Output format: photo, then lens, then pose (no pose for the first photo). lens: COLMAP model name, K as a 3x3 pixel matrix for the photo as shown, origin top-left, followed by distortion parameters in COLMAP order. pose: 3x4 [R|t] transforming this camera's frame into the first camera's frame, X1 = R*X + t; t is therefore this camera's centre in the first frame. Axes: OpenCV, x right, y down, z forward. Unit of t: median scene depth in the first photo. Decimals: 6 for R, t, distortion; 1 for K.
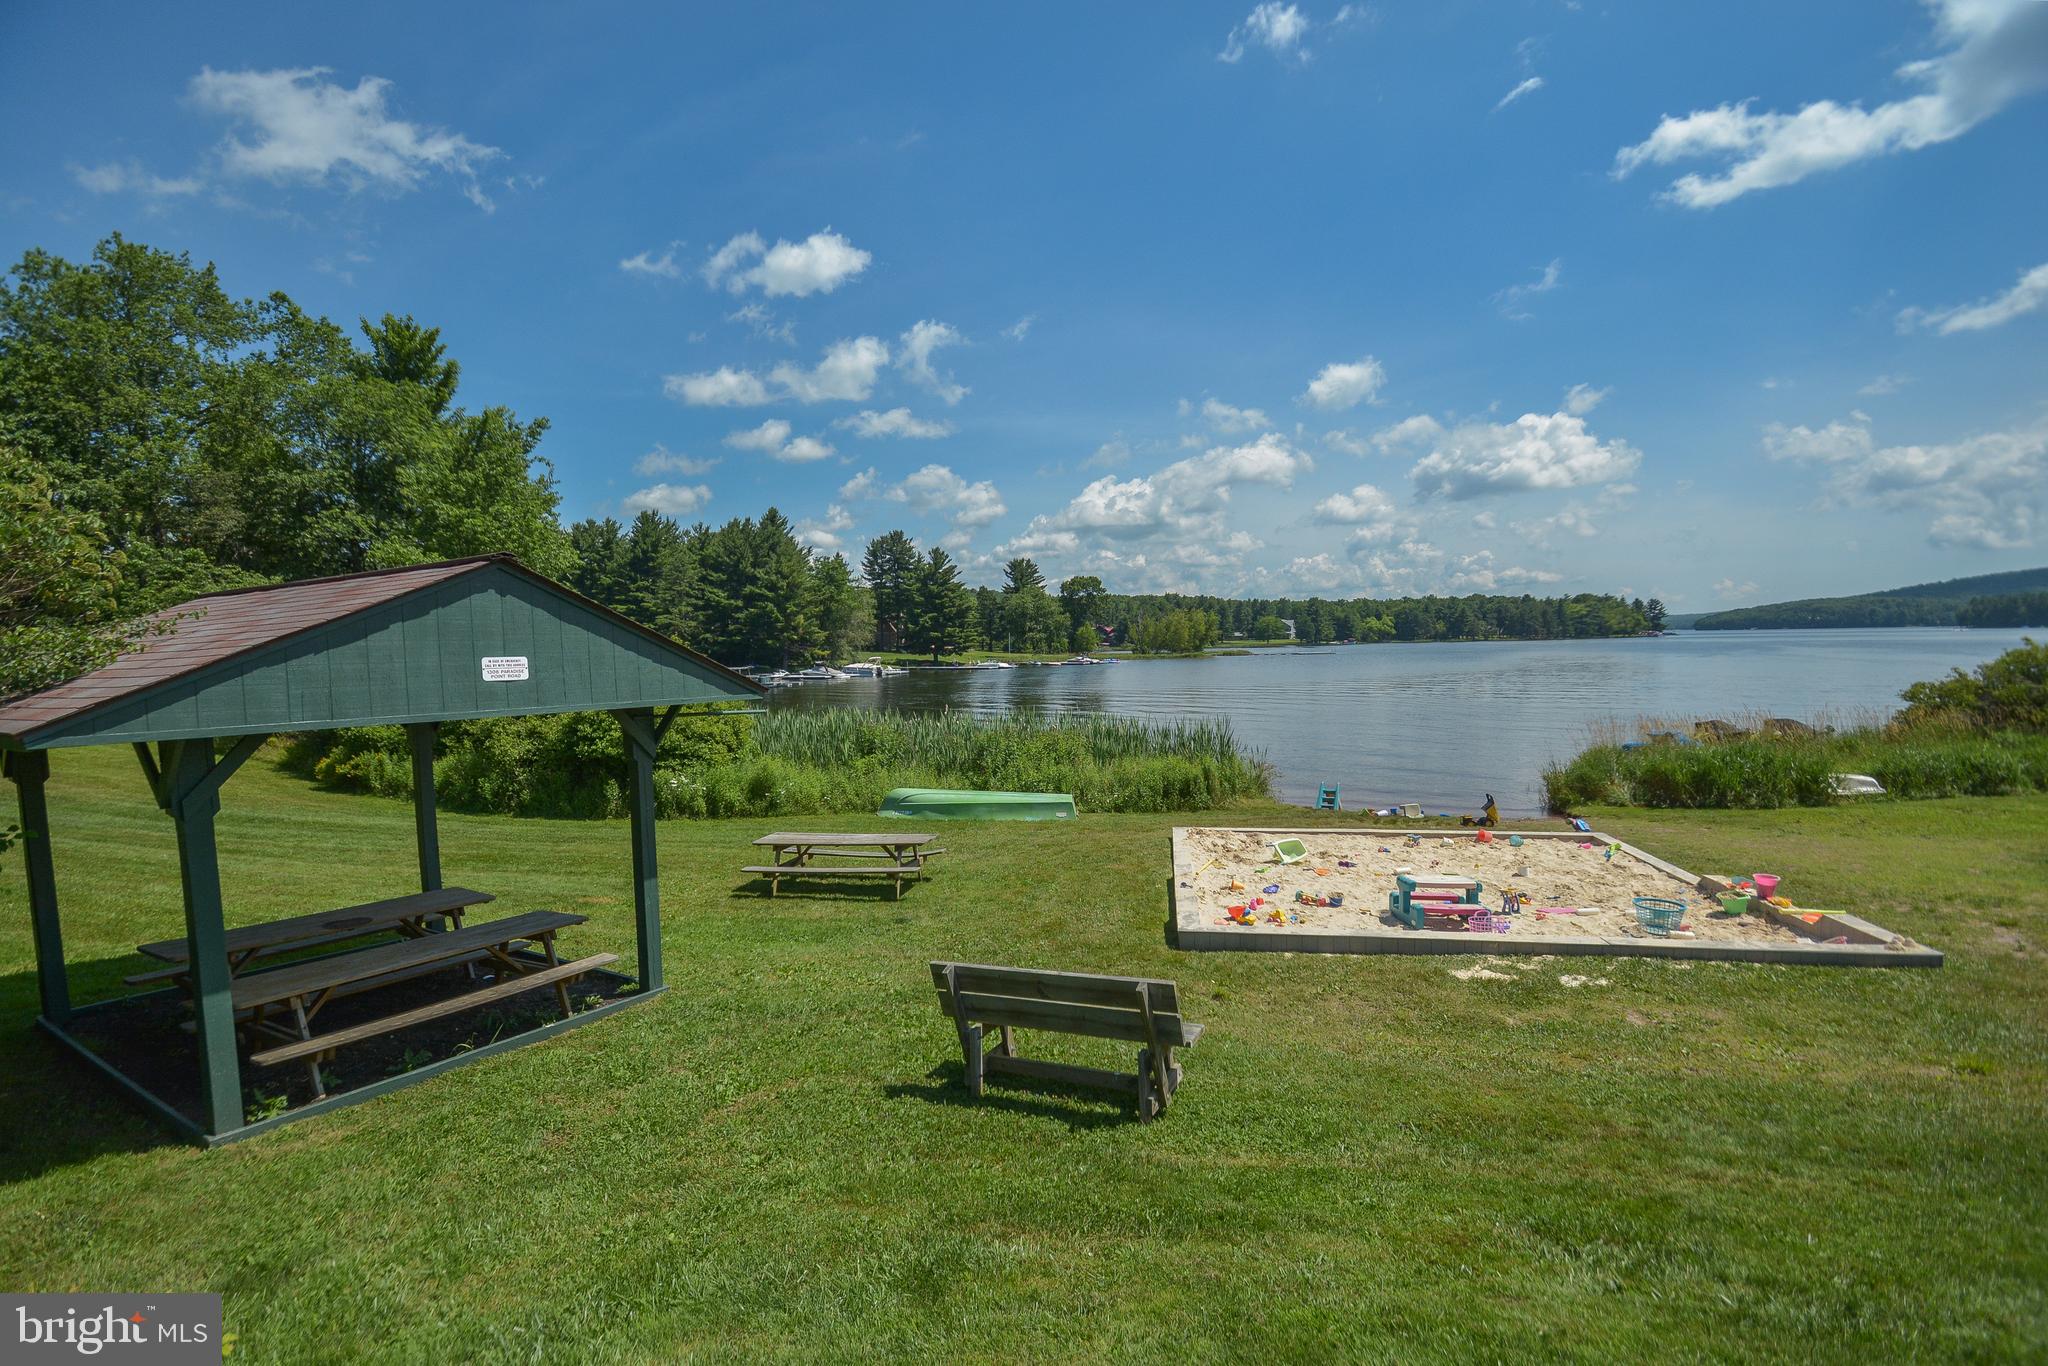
lens RADIAL K [[920.1, 0, 1016.0], [0, 920.1, 746.1], [0, 0, 1]] dist [-0.010613, -0.004331]
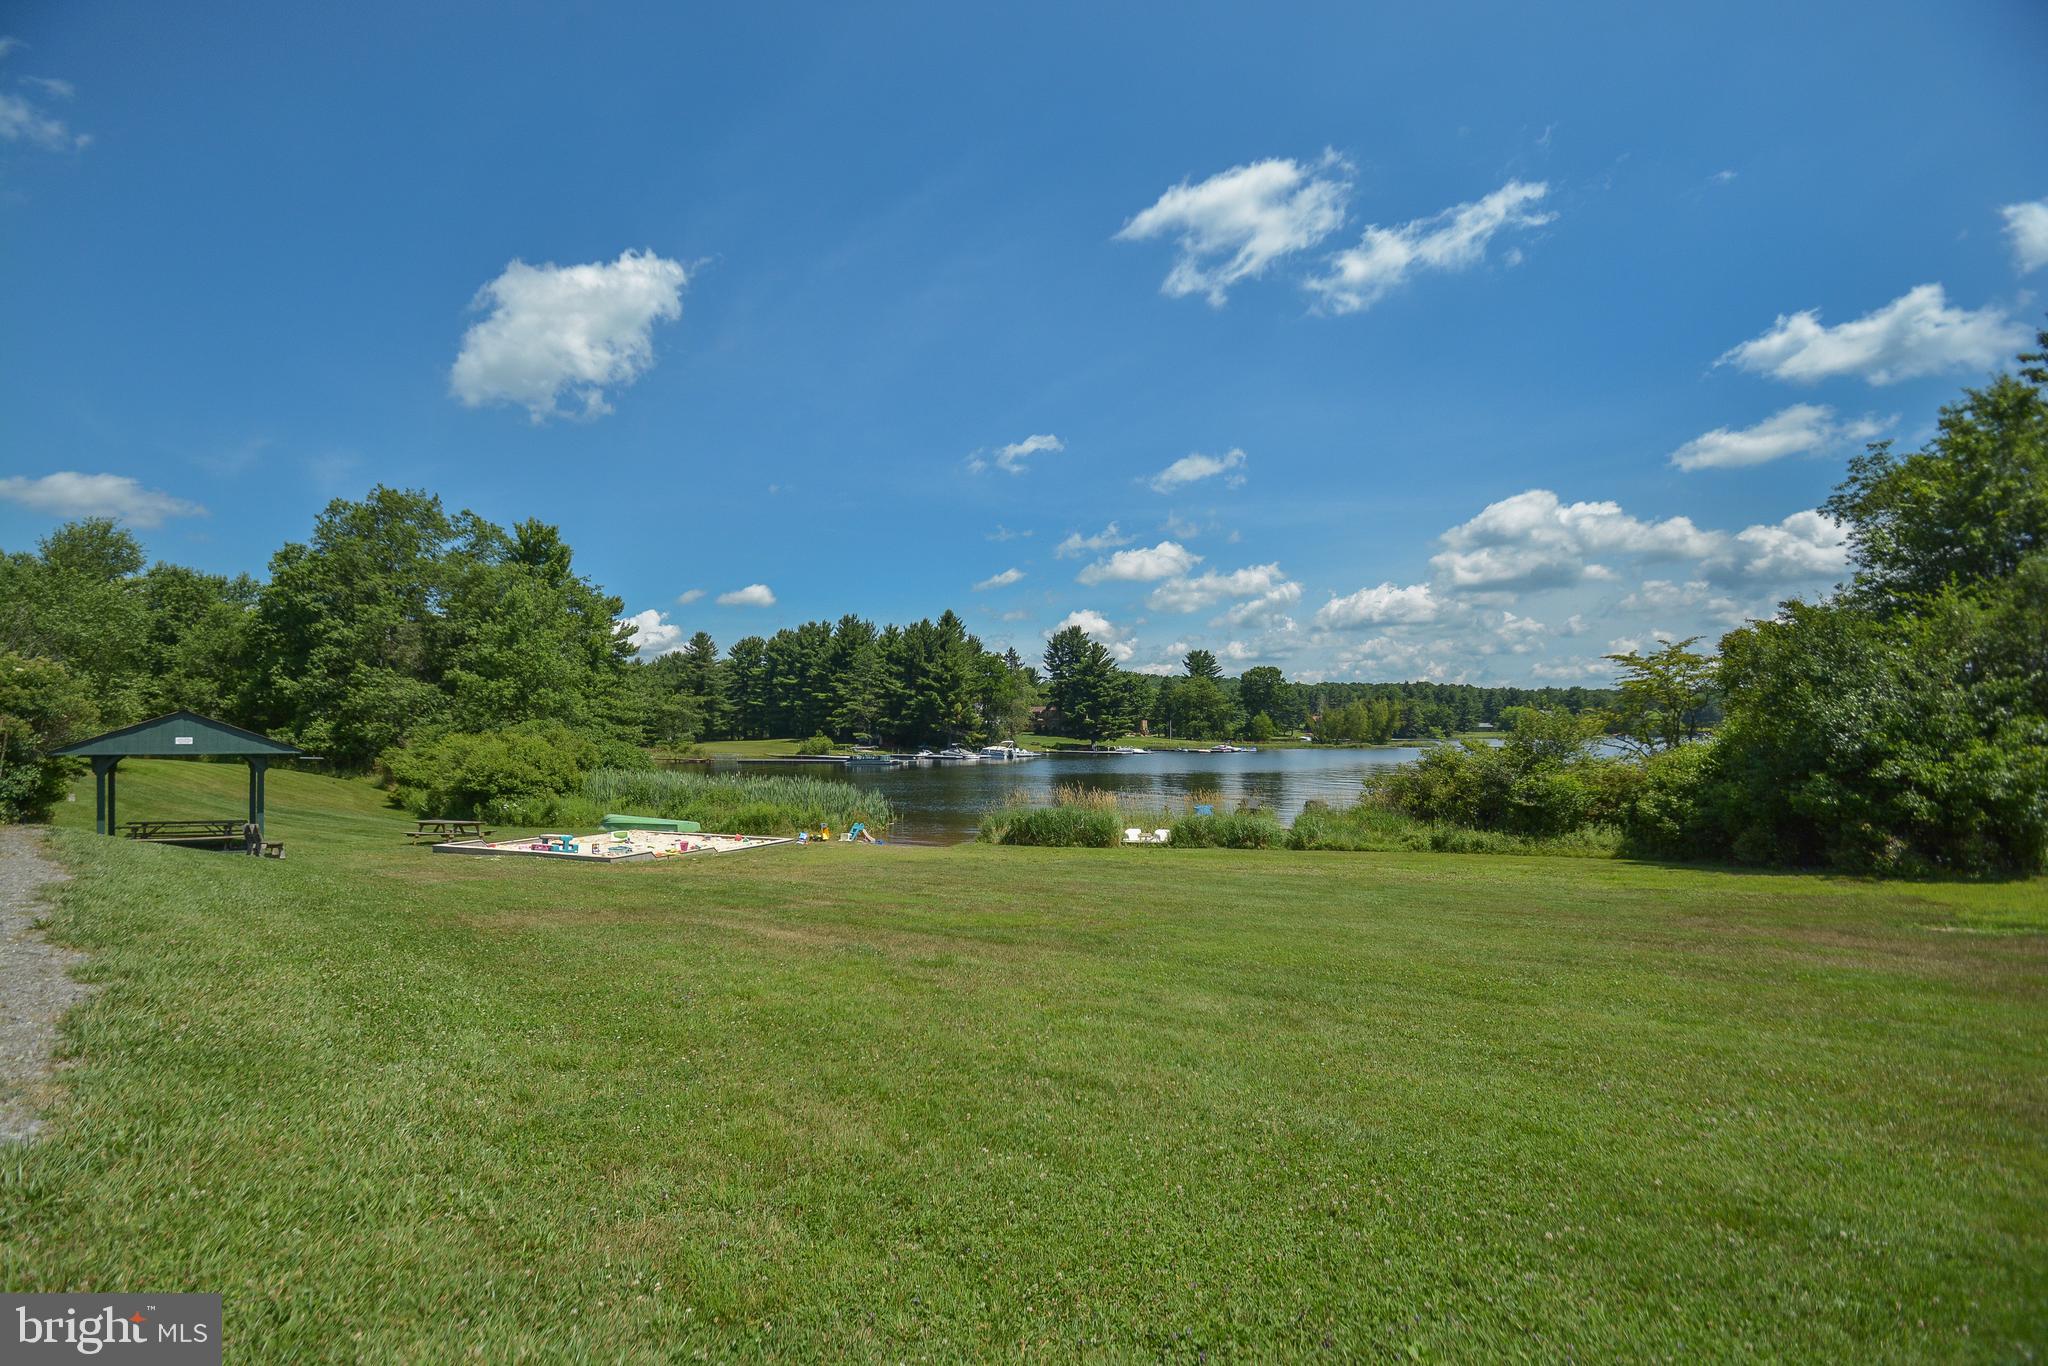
lens RADIAL K [[920.1, 0, 1023.8], [0, 920.1, 742.3], [0, 0, 1]] dist [-0.010613, -0.004331]
pose [[0.961046, 0.020463, -0.275630, 0.151144], [-0.046655, 0.994955, -0.088809, 0.003632], [0.272422, 0.098209, 0.957153, -0.064276]]
